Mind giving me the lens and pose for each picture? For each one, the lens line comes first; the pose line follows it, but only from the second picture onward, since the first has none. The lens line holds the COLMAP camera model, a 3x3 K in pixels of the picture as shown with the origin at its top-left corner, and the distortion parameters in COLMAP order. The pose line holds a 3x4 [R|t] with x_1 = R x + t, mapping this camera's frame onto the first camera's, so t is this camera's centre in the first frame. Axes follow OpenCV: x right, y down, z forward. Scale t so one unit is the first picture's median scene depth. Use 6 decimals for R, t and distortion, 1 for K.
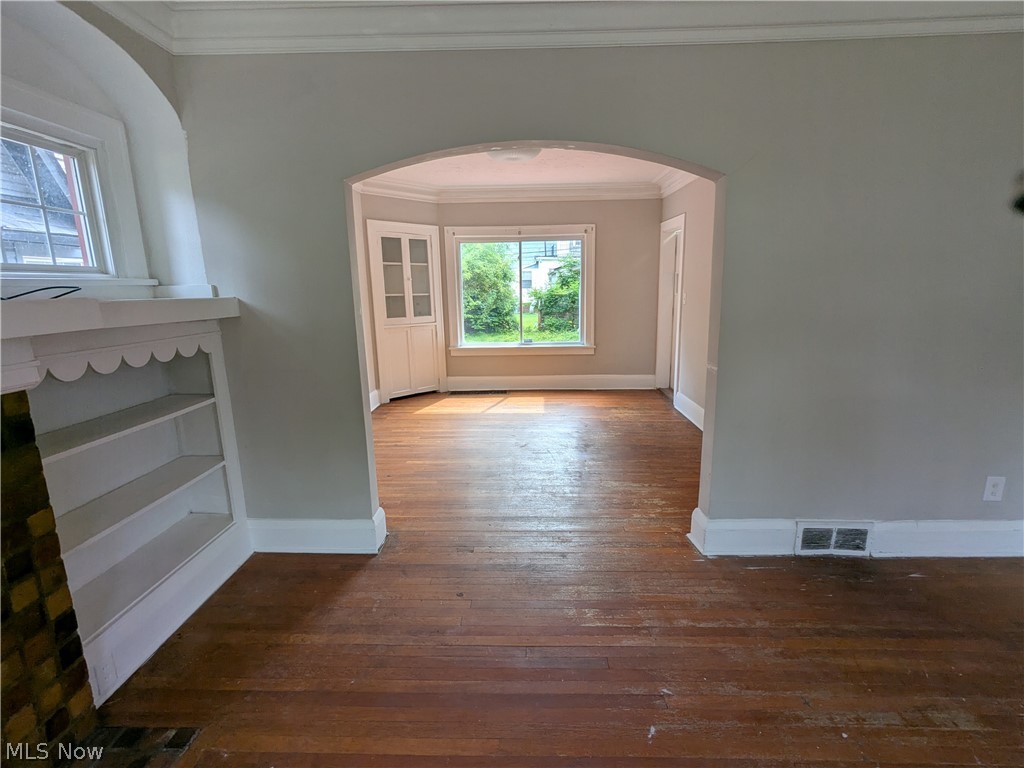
lens RADIAL K [[483.1, 0, 512.0], [0, 483.1, 384.0], [0, 0, 1]] dist [0.000474, 0.000317]
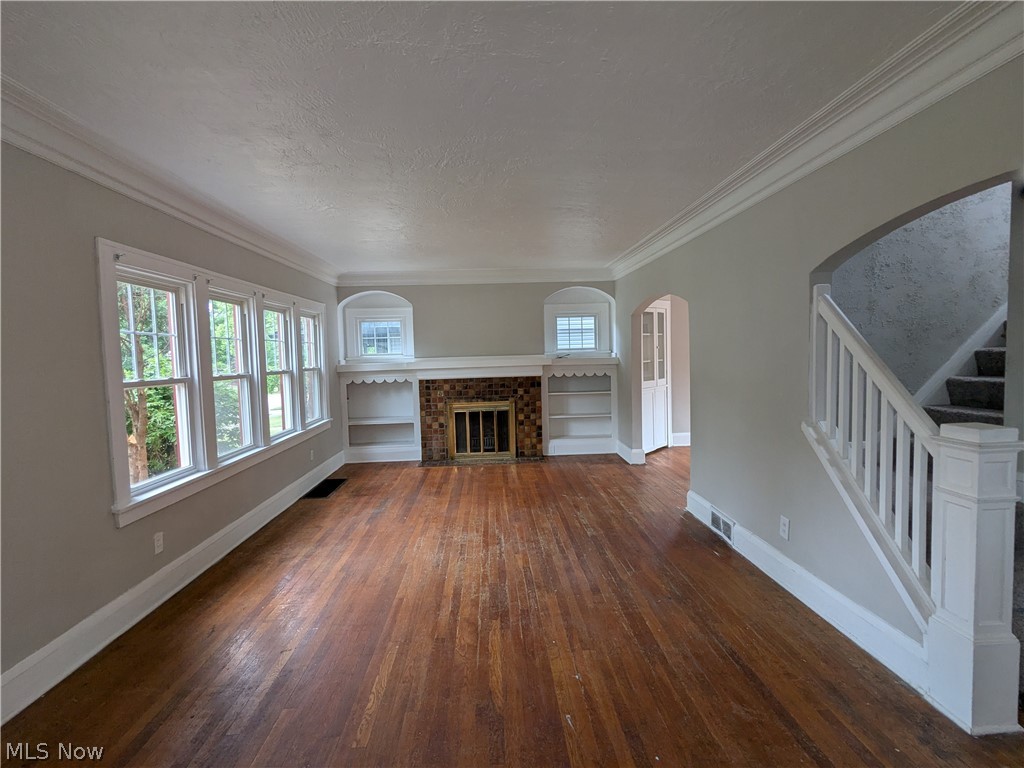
lens RADIAL K [[483.1, 0, 512.0], [0, 483.1, 384.0], [0, 0, 1]] dist [0.000474, 0.000317]
pose [[0.077218, 0.080655, -0.993747, 2.130481], [-0.173448, 0.982611, 0.066274, -0.100521], [0.981811, 0.167246, 0.089864, 0.156043]]
